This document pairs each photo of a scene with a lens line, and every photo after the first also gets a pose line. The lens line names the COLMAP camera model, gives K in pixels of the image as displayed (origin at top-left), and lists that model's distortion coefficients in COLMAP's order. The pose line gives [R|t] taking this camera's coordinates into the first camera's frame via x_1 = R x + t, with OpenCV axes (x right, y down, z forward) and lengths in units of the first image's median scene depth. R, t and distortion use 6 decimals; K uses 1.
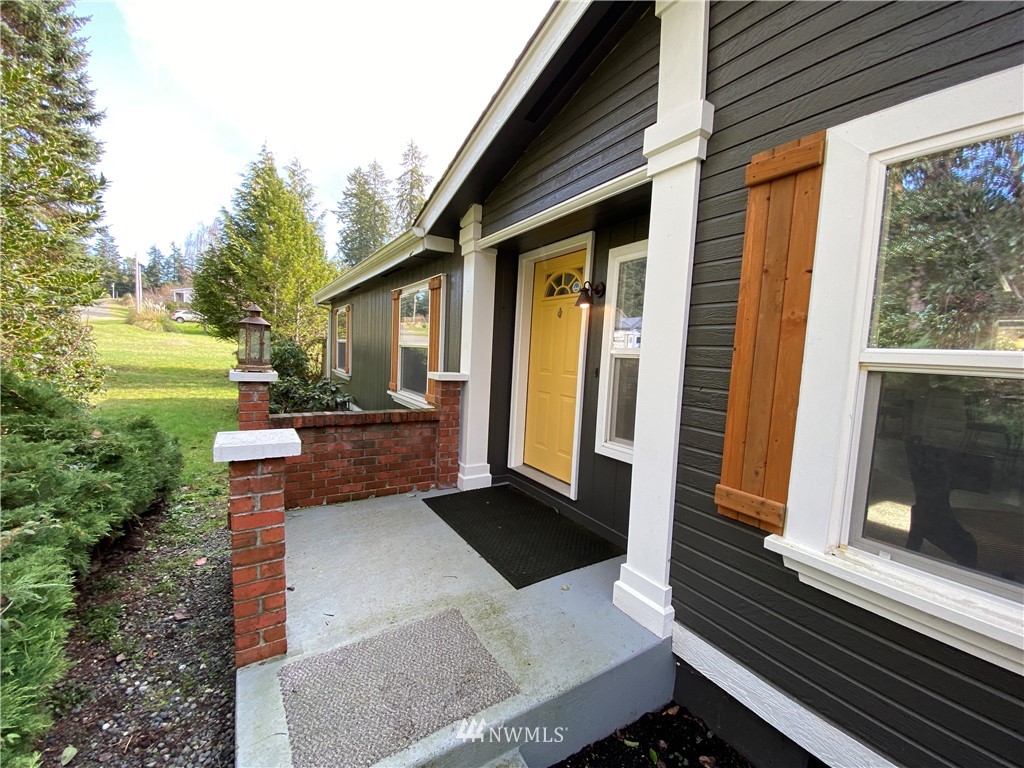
lens RADIAL K [[407.4, 0, 510.8], [0, 407.4, 387.4], [0, 0, 1]] dist [0.005960, -0.009779]
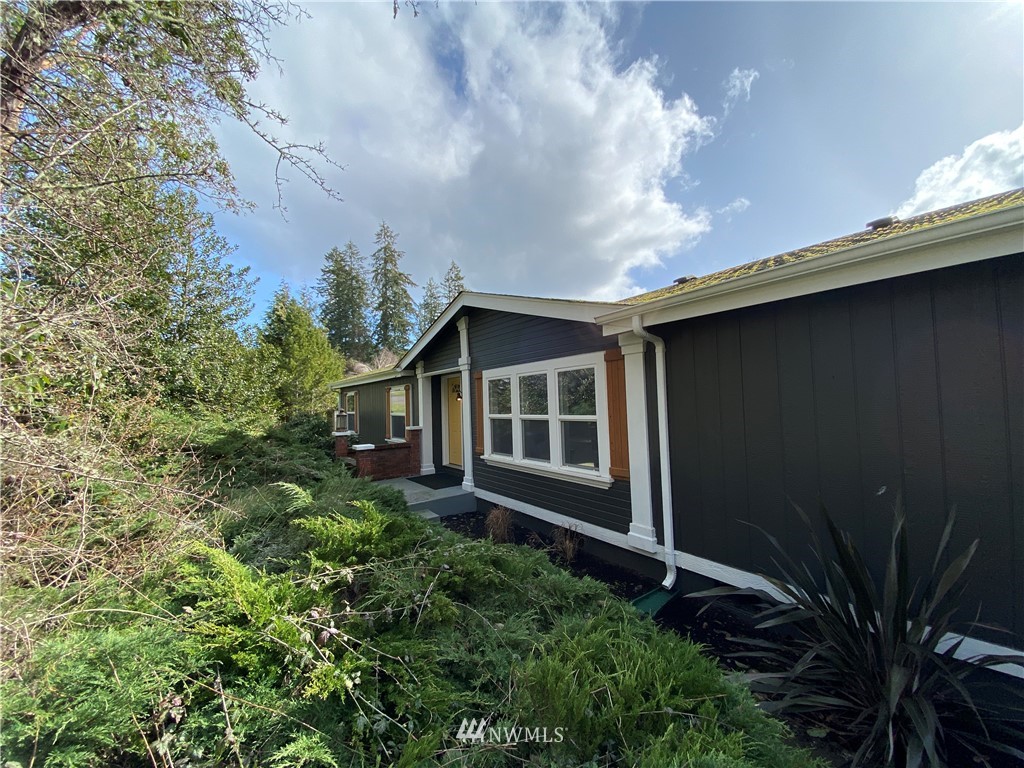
lens RADIAL K [[407.4, 0, 515.9], [0, 407.4, 385.8], [0, 0, 1]] dist [0.005960, -0.009779]
pose [[0.995157, -0.077016, 0.061081, 0.028428], [0.084087, 0.988813, -0.123202, 0.006541], [-0.050909, 0.127741, 0.990500, -0.129995]]
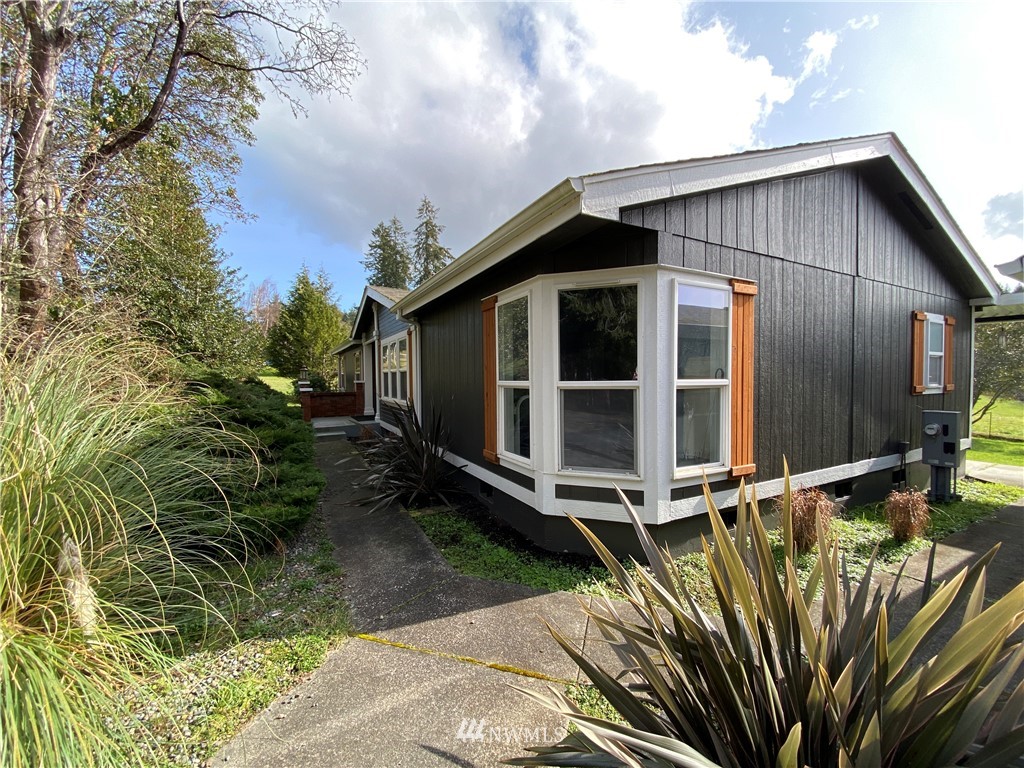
lens RADIAL K [[407.4, 0, 519.1], [0, 407.4, 389.9], [0, 0, 1]] dist [0.005960, -0.009779]
pose [[0.996790, -0.054070, -0.059045, 0.120794], [0.050780, 0.997146, -0.055875, 0.026398], [0.061897, 0.052697, 0.996690, -0.202289]]
